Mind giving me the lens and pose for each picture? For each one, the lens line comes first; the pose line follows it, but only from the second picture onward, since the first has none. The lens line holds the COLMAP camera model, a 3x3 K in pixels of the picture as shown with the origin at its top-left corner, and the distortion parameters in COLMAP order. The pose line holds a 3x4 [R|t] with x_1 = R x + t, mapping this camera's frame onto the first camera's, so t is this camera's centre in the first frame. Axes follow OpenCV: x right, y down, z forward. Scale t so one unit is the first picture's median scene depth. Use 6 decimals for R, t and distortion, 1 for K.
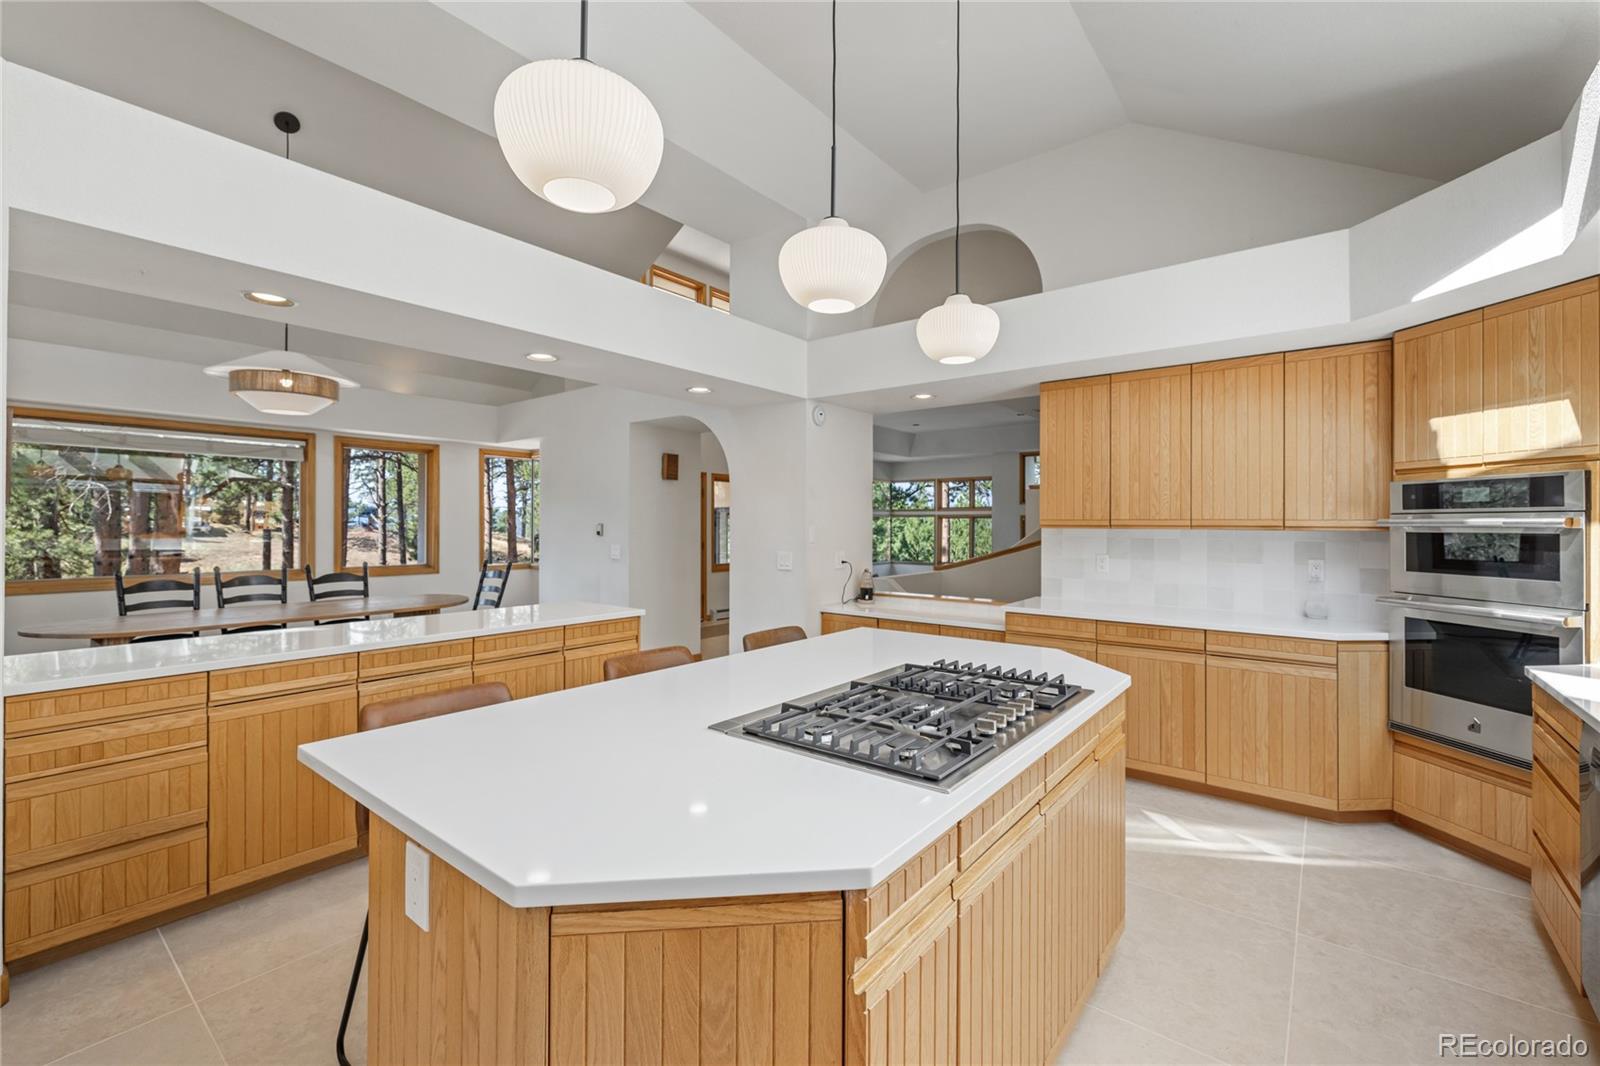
lens RADIAL K [[677.3, 0, 786.1], [0, 677.3, 525.1], [0, 0, 1]] dist [0.002578, 0.000416]
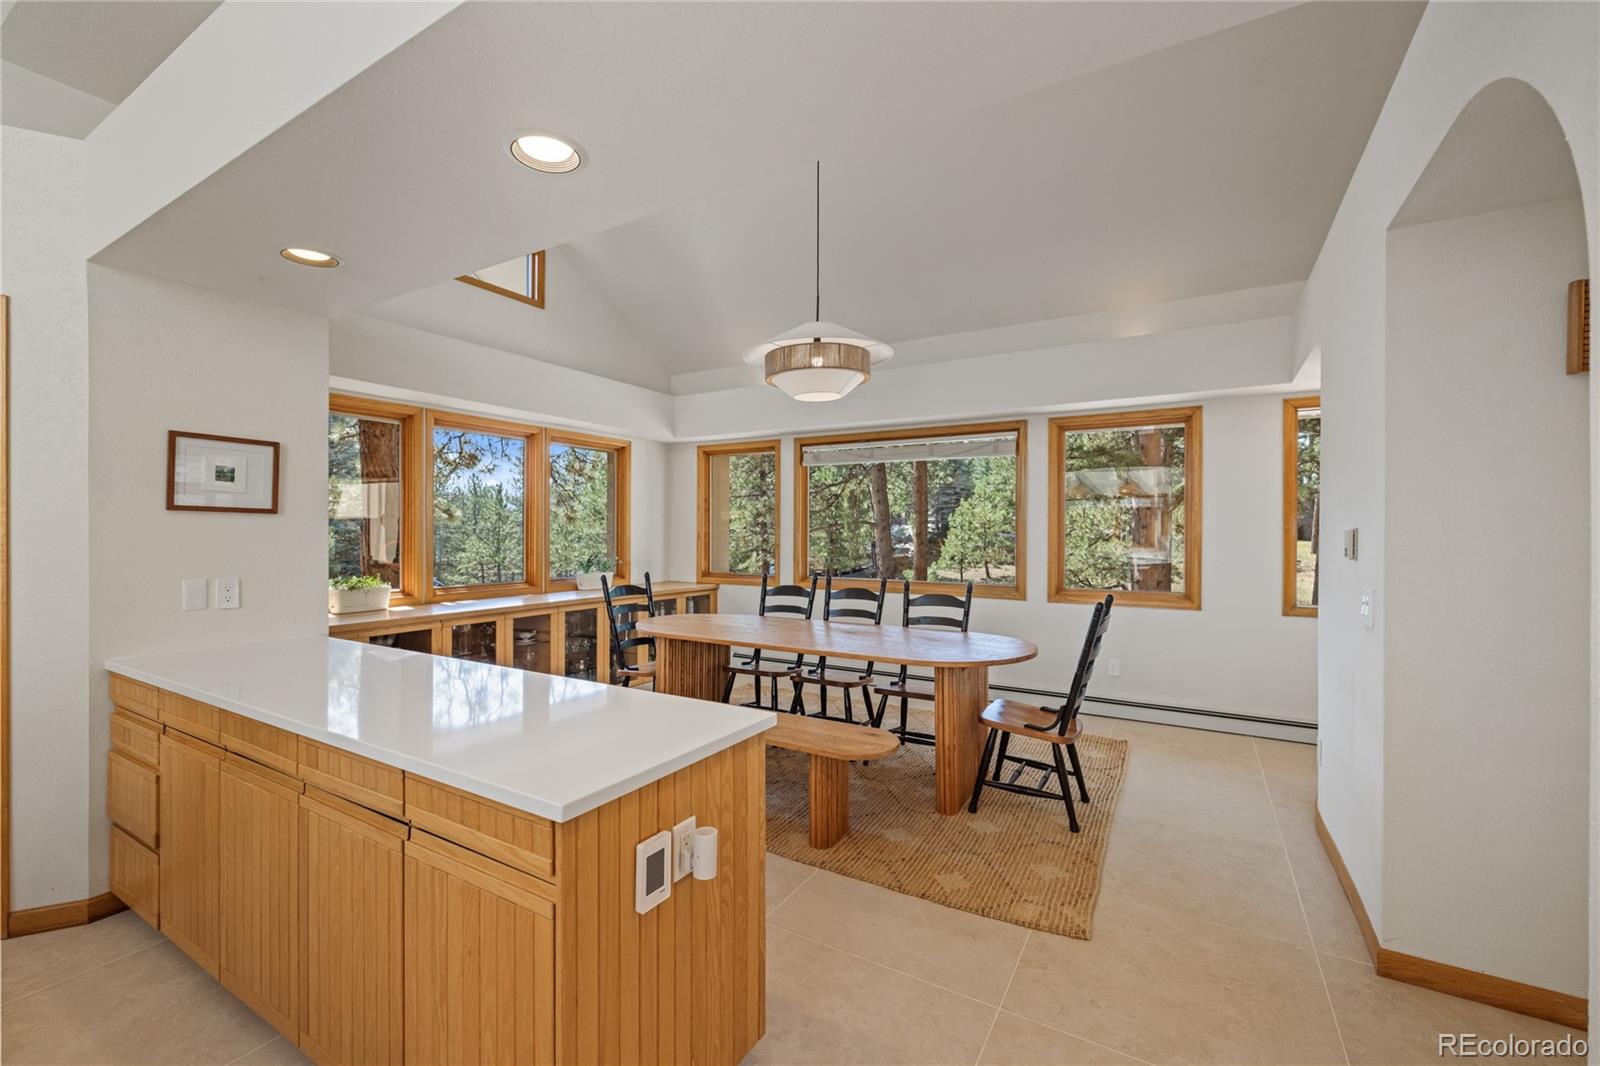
lens RADIAL K [[673.5, 0, 791.4], [0, 673.5, 532.3], [0, 0, 1]] dist [-0.000783, -0.000008]
pose [[0.147838, -0.001131, -0.989011, 0.105764], [-0.005235, 0.999984, -0.001926, 0.004092], [0.988998, 0.005462, 0.147830, 1.108291]]
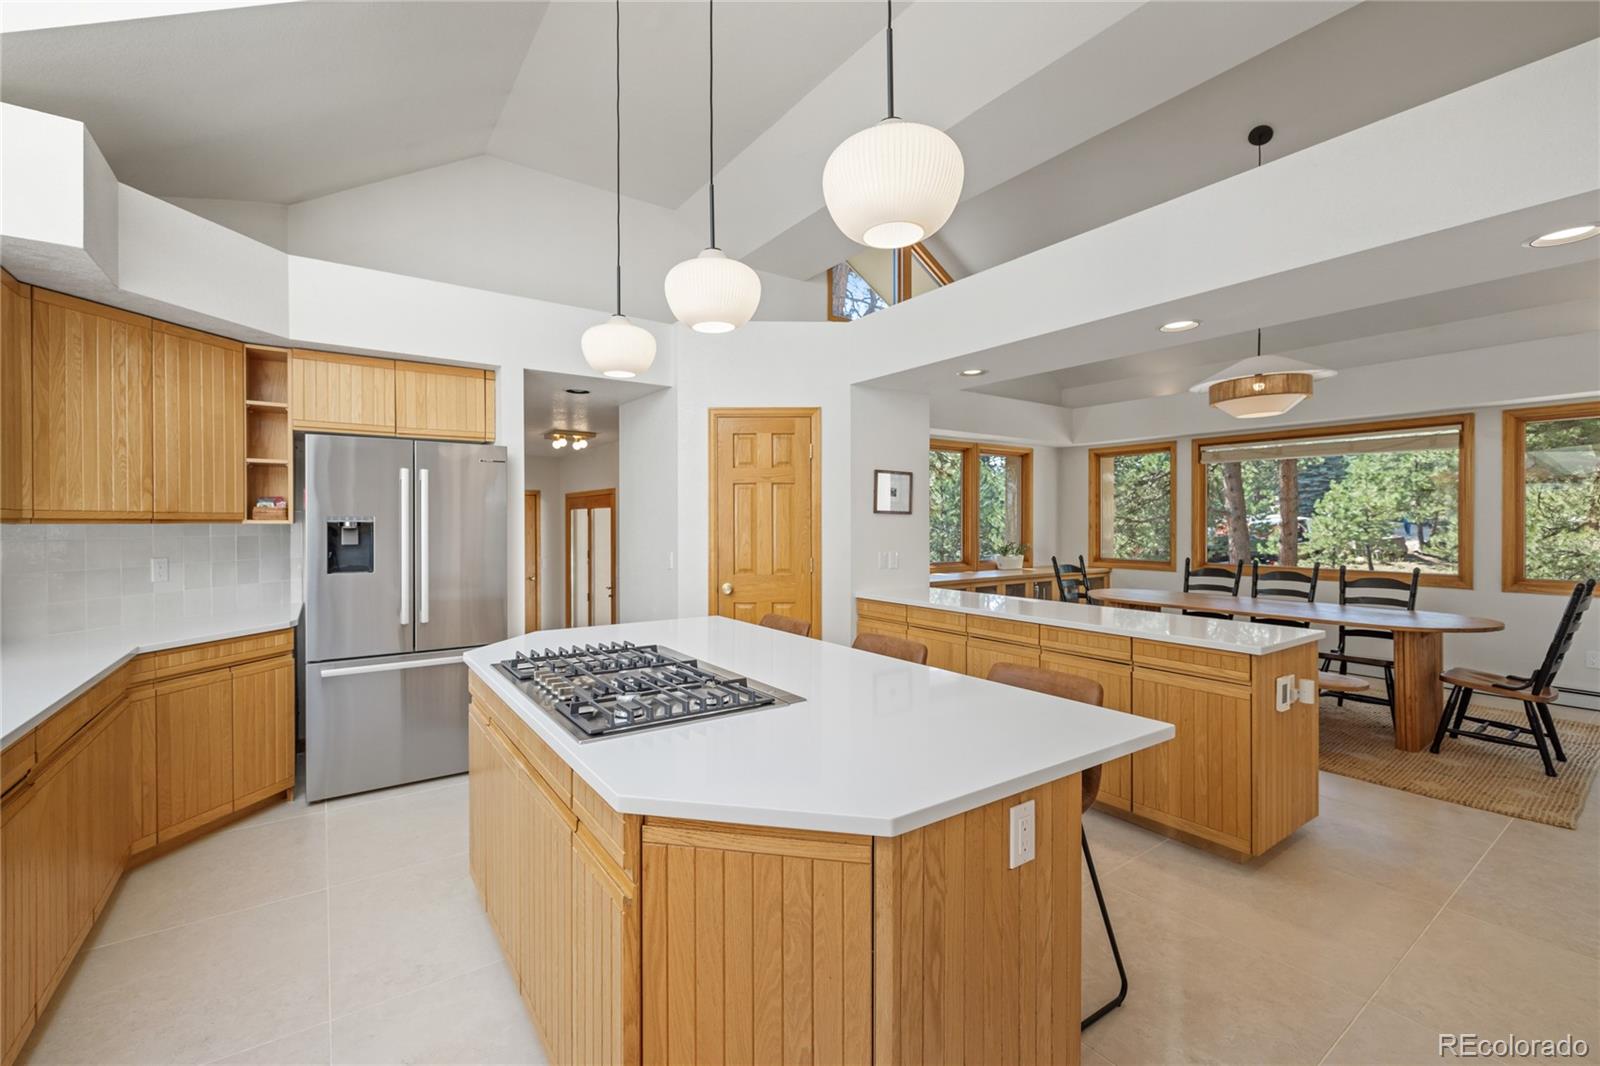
lens RADIAL K [[677.3, 0, 787.6], [0, 677.3, 522.3], [0, 0, 1]] dist [0.002578, 0.000416]
pose [[-0.266933, -0.000143, -0.963715, 0.600602], [-0.002449, 0.999997, 0.000530, -0.000215], [0.963712, 0.002501, -0.266932, 0.761345]]
